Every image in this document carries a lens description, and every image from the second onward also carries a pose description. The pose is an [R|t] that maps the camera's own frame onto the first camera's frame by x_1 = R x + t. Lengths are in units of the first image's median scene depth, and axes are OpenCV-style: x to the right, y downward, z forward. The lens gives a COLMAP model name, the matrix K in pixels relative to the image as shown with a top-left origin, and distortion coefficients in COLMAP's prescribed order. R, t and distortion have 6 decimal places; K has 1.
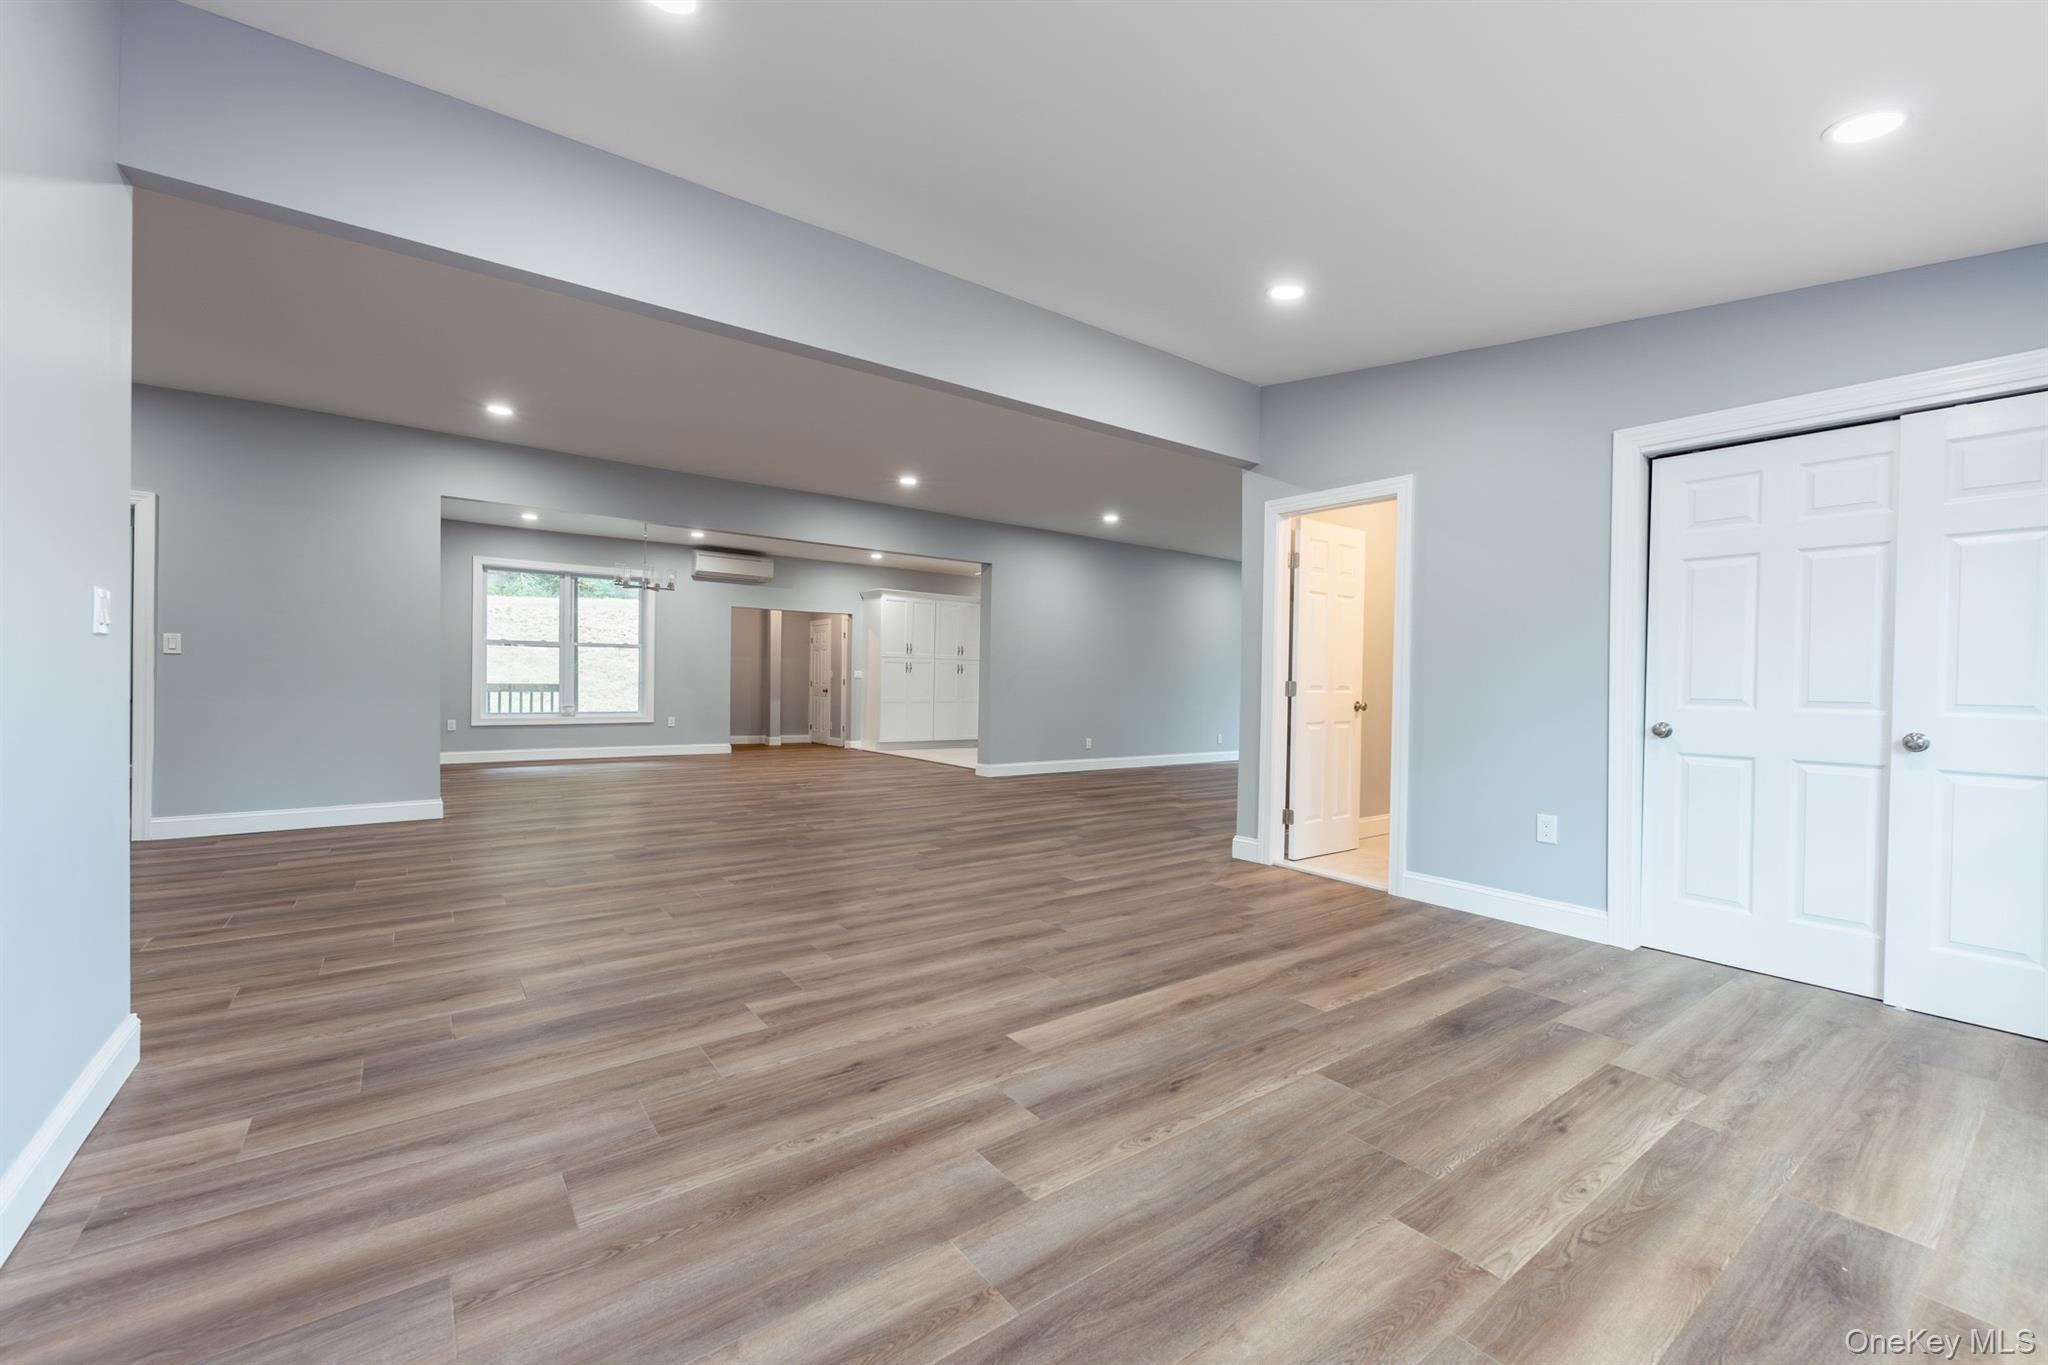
lens RADIAL K [[846.3, 0, 974.3], [0, 846.3, 681.0], [0, 0, 1]] dist [-0.001891, -0.000115]
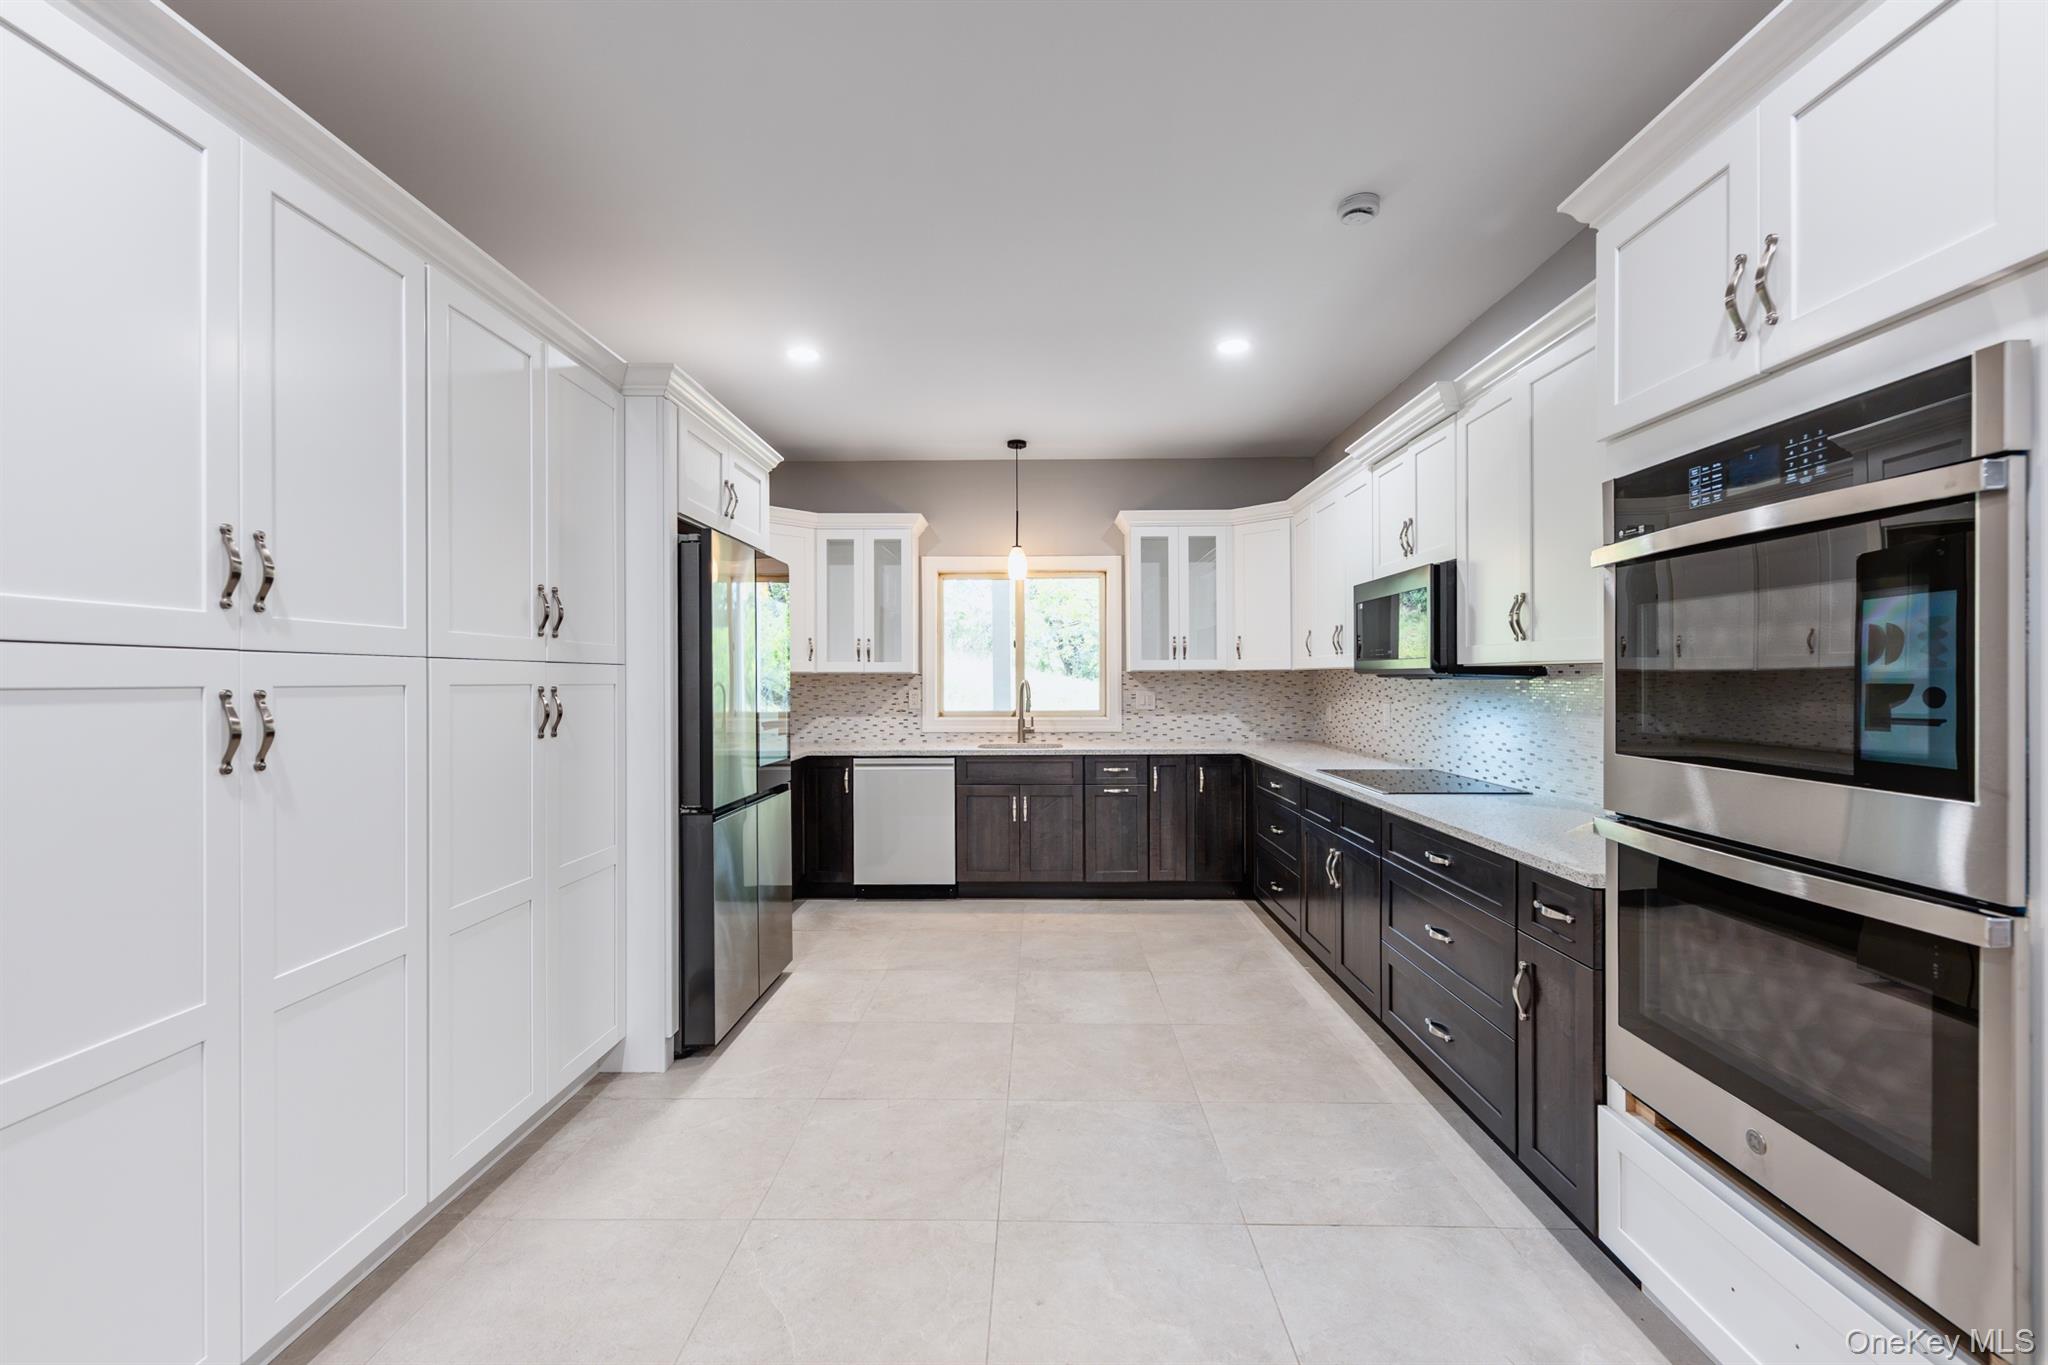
lens RADIAL K [[852.2, 0, 1017.9], [0, 852.2, 684.3], [0, 0, 1]] dist [0.000641, 0.000054]
pose [[0.554805, -0.024572, 0.831617, -0.438218], [0.015589, 0.999695, 0.019138, -0.088244], [-0.831834, 0.002346, 0.555019, 3.205953]]
